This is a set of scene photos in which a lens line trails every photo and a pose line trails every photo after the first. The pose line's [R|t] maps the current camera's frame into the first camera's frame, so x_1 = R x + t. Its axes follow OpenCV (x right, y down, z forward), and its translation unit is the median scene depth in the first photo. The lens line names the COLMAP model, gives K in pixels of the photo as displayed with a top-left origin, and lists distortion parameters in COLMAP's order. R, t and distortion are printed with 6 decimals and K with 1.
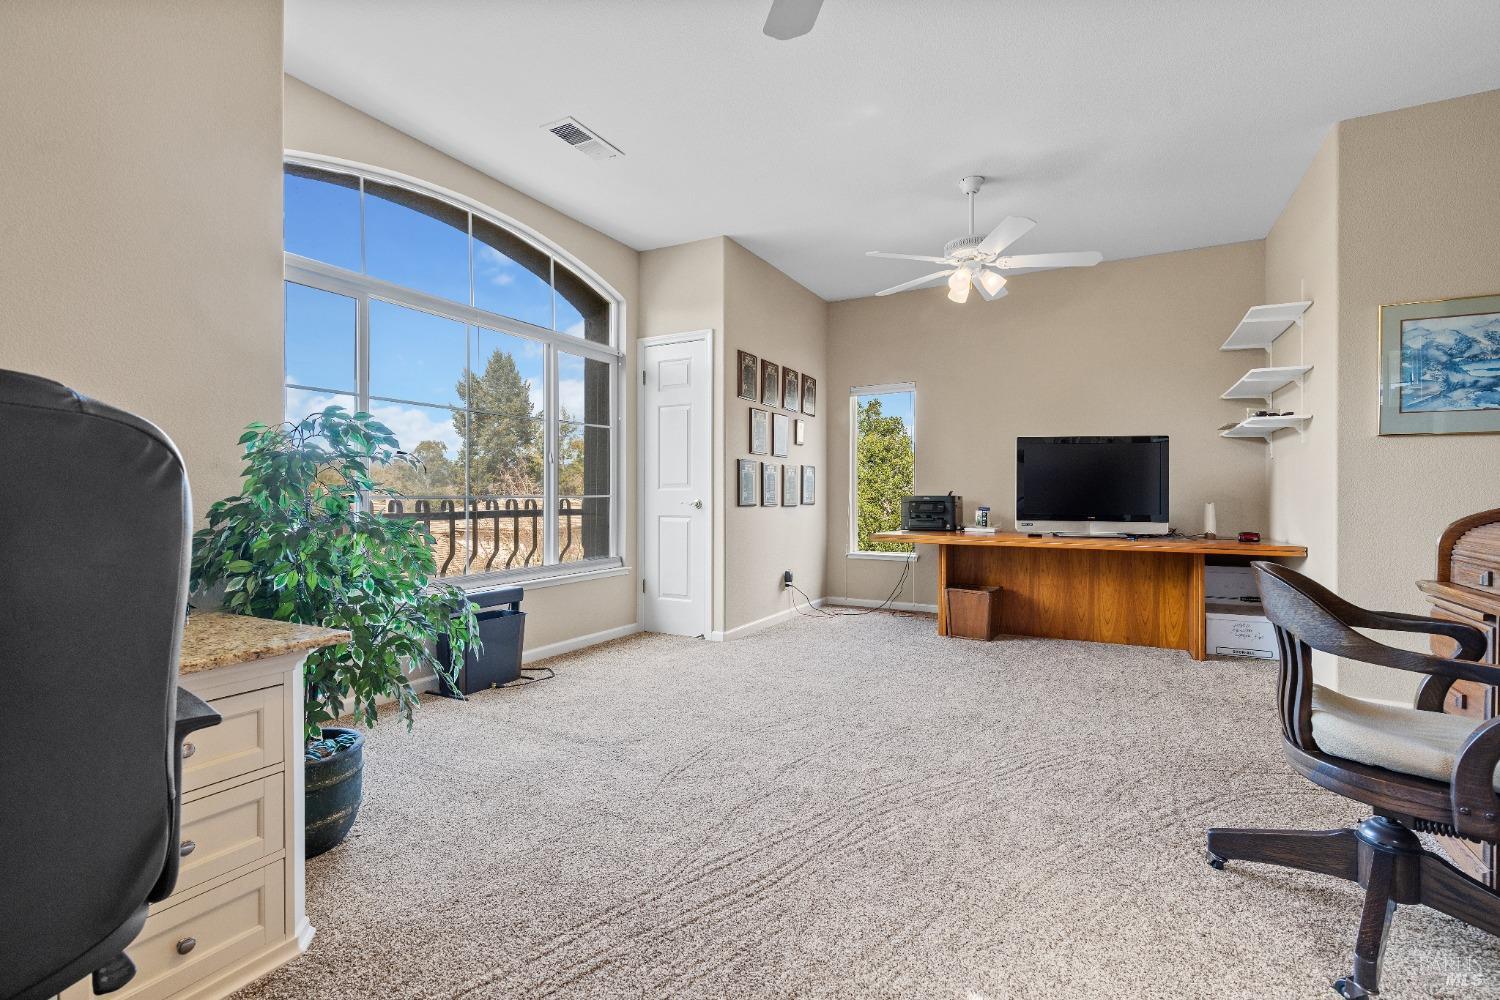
lens RADIAL K [[648.8, 0, 750.0], [0, 648.8, 500.0], [0, 0, 1]] dist [0.000556, 0.000088]
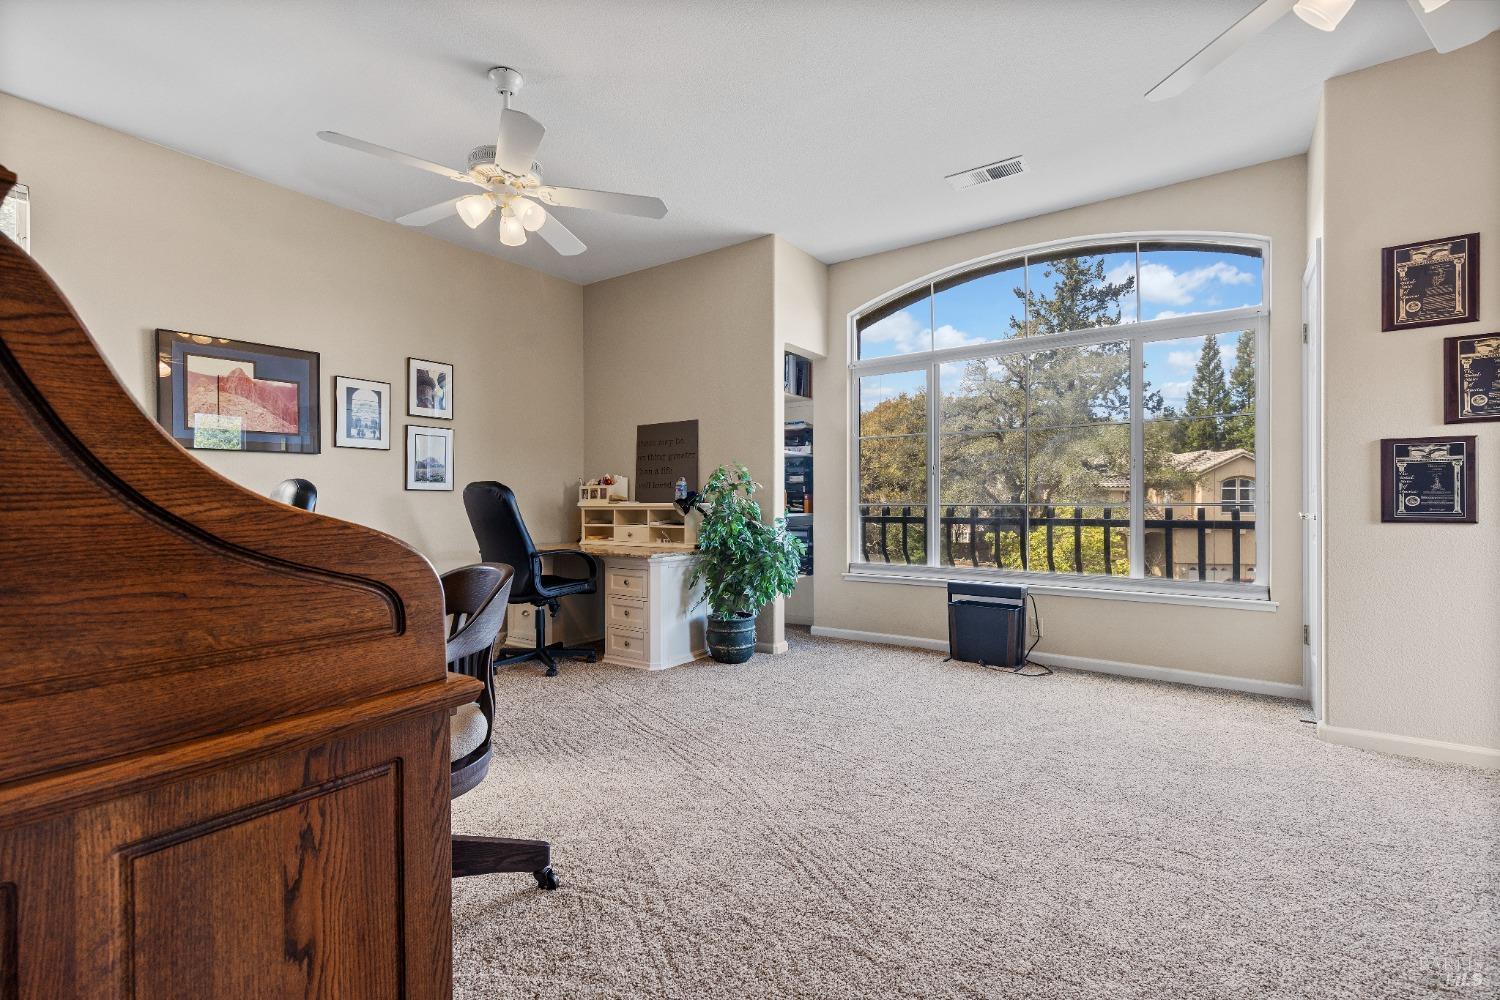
lens RADIAL K [[658.3, 0, 750.0], [0, 658.3, 500.0], [0, 0, 1]] dist [0.000466, 0.000183]
pose [[-0.098182, -0.003531, -0.995162, 0.759616], [-0.008443, 0.999961, -0.002715, -0.007175], [0.995133, 0.008136, -0.098208, 0.630288]]
